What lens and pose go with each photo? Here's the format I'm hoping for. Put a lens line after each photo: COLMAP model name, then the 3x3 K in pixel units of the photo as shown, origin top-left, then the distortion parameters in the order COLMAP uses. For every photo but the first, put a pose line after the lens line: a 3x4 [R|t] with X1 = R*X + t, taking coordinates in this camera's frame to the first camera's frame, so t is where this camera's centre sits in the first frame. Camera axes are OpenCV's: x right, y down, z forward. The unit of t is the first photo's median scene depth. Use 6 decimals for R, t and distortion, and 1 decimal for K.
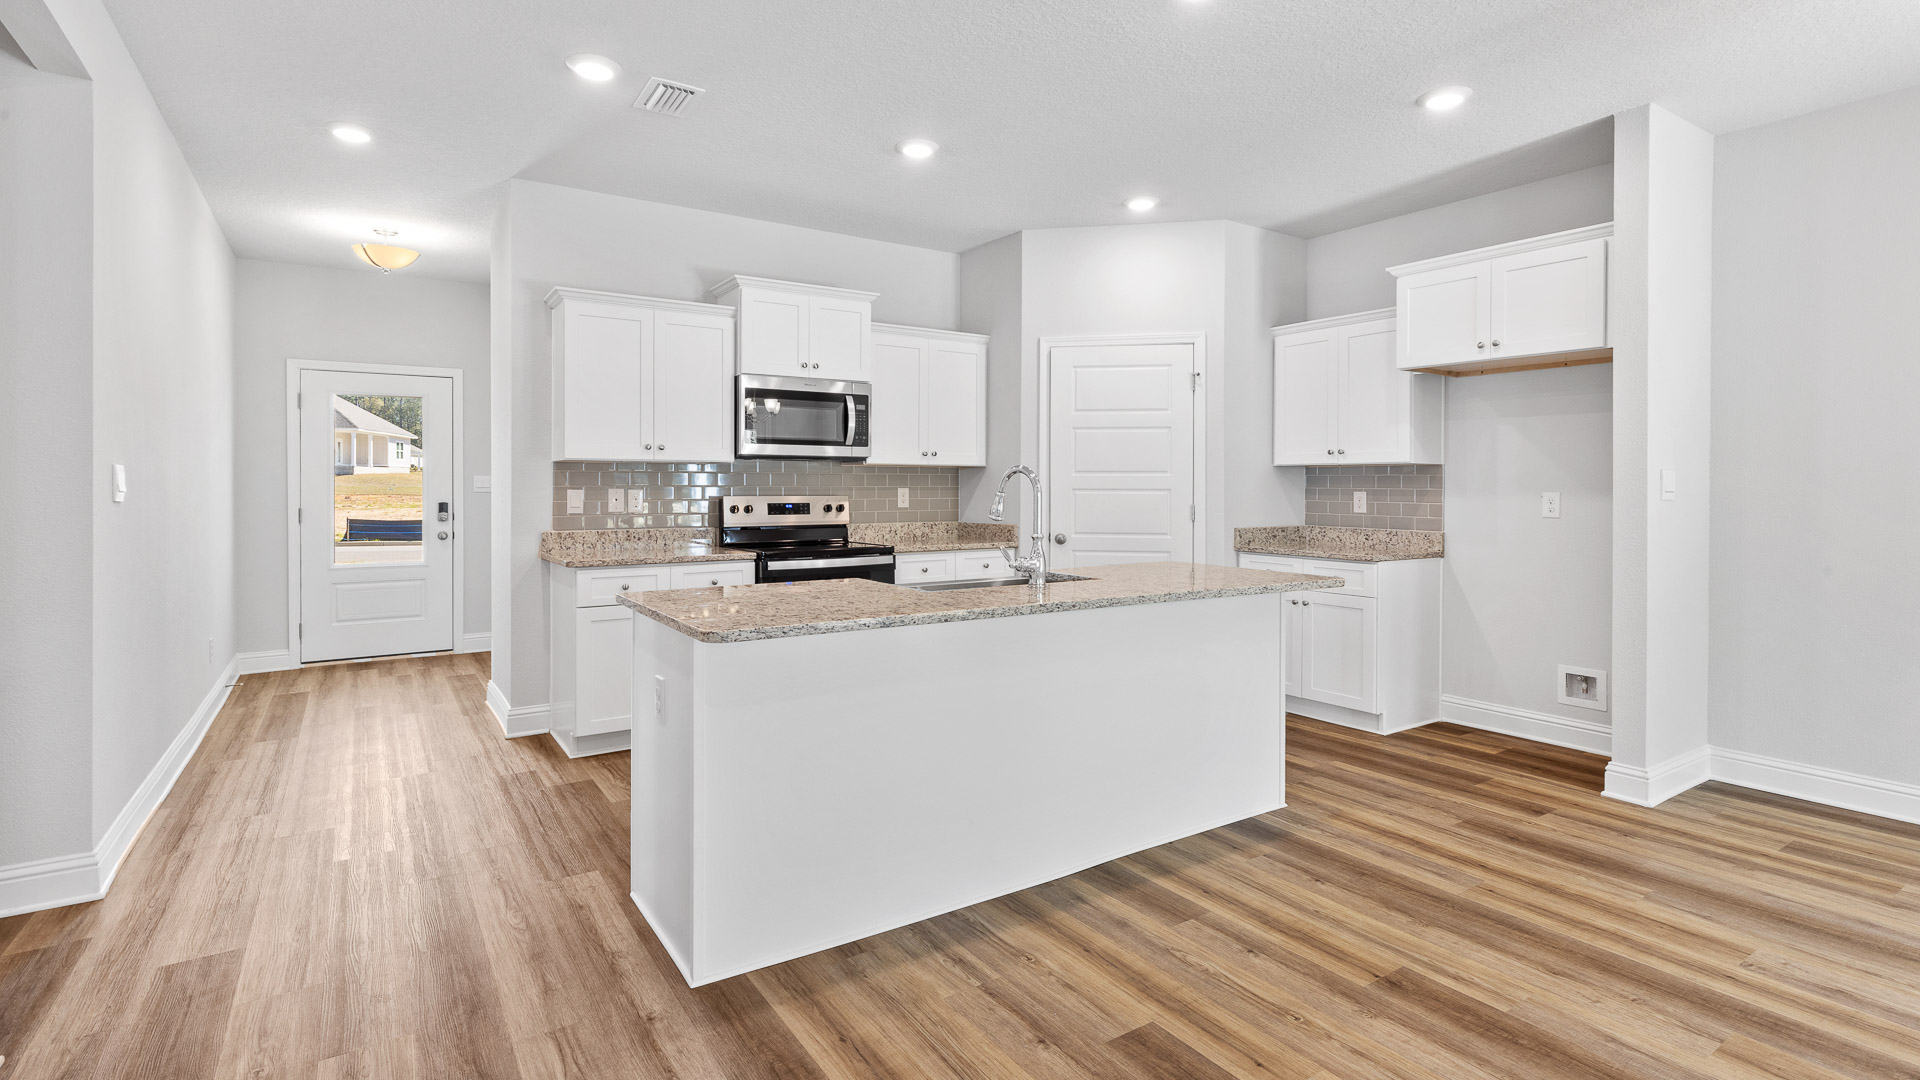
lens RADIAL K [[905.7, 0, 968.3], [0, 905.7, 488.1], [0, 0, 1]] dist [-0.000534, 0.000145]
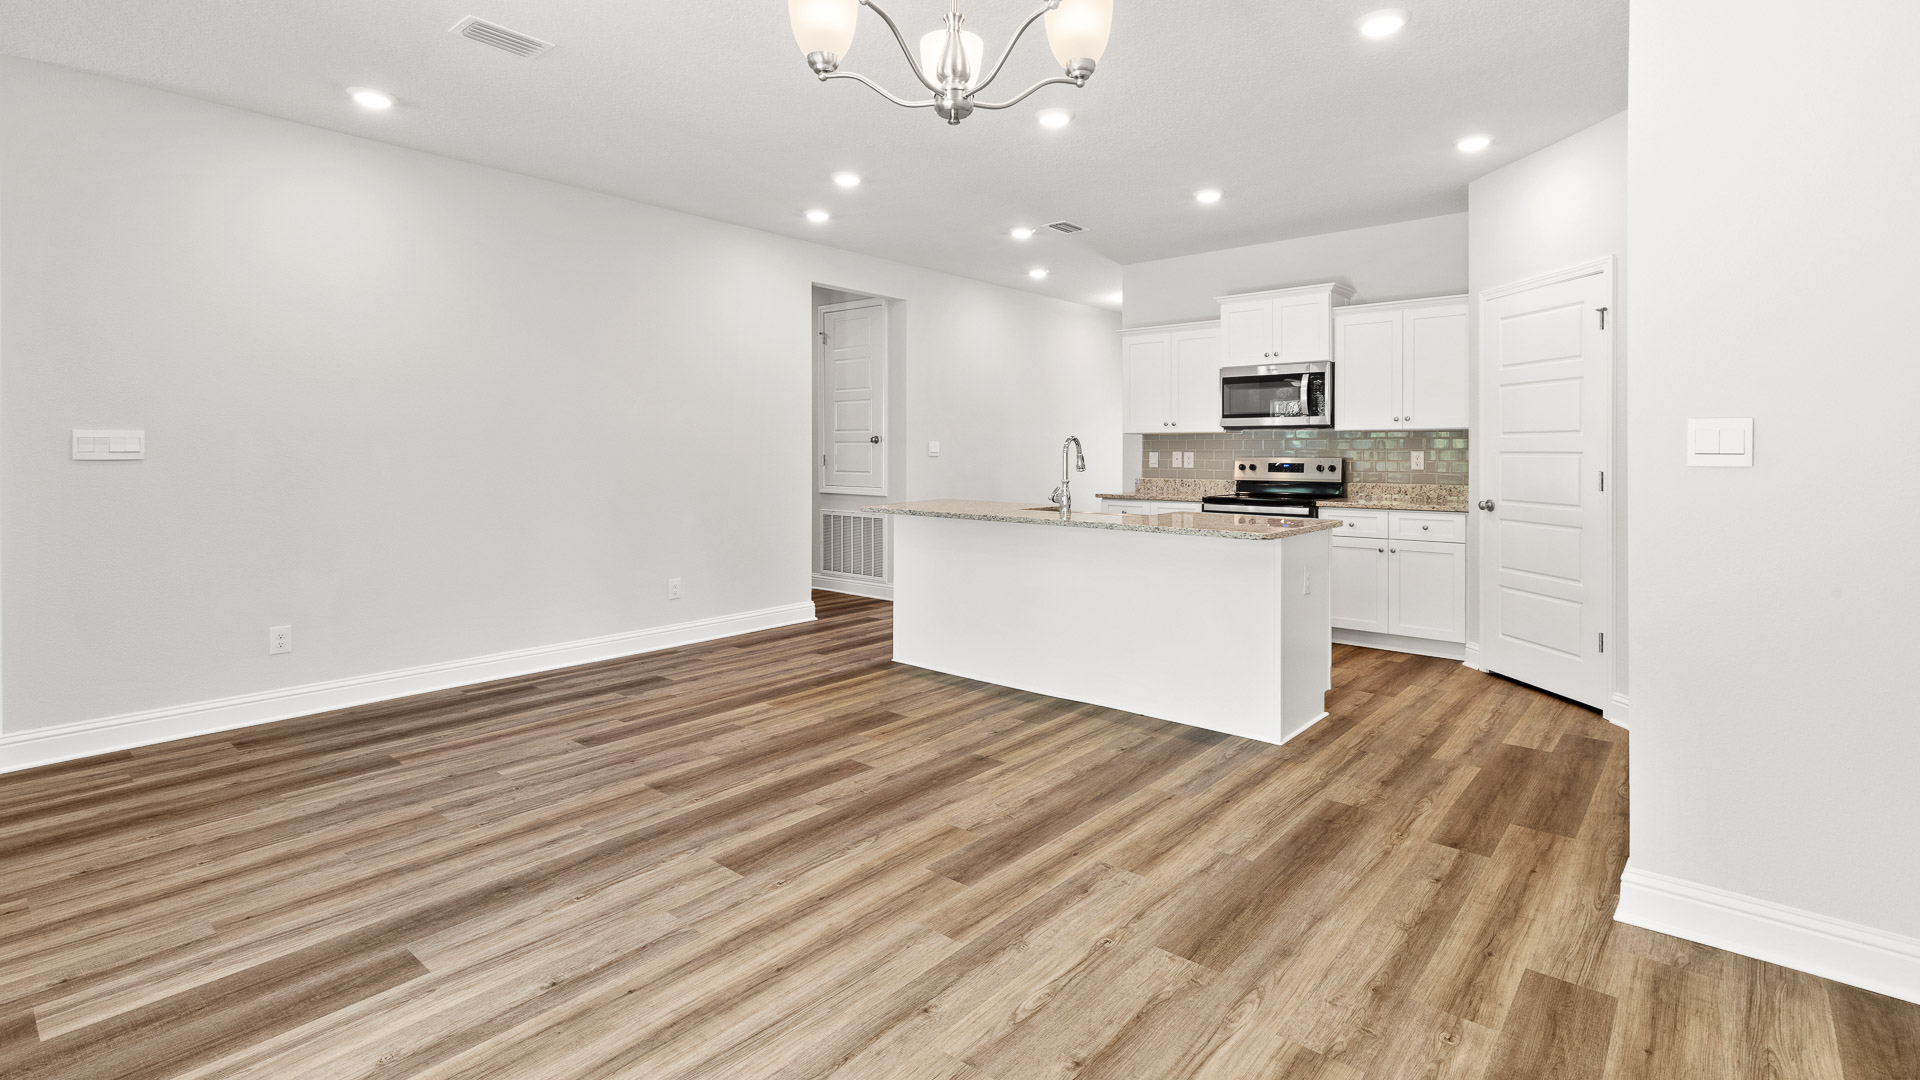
lens RADIAL K [[880.9, 0, 969.2], [0, 880.9, 454.8], [0, 0, 1]] dist [0.002857, 0.000578]
pose [[0.274790, 0.002923, -0.961500, 0.866143], [-0.002673, 0.999994, 0.002276, 0.003330], [0.961500, 0.001944, 0.274797, 0.243906]]
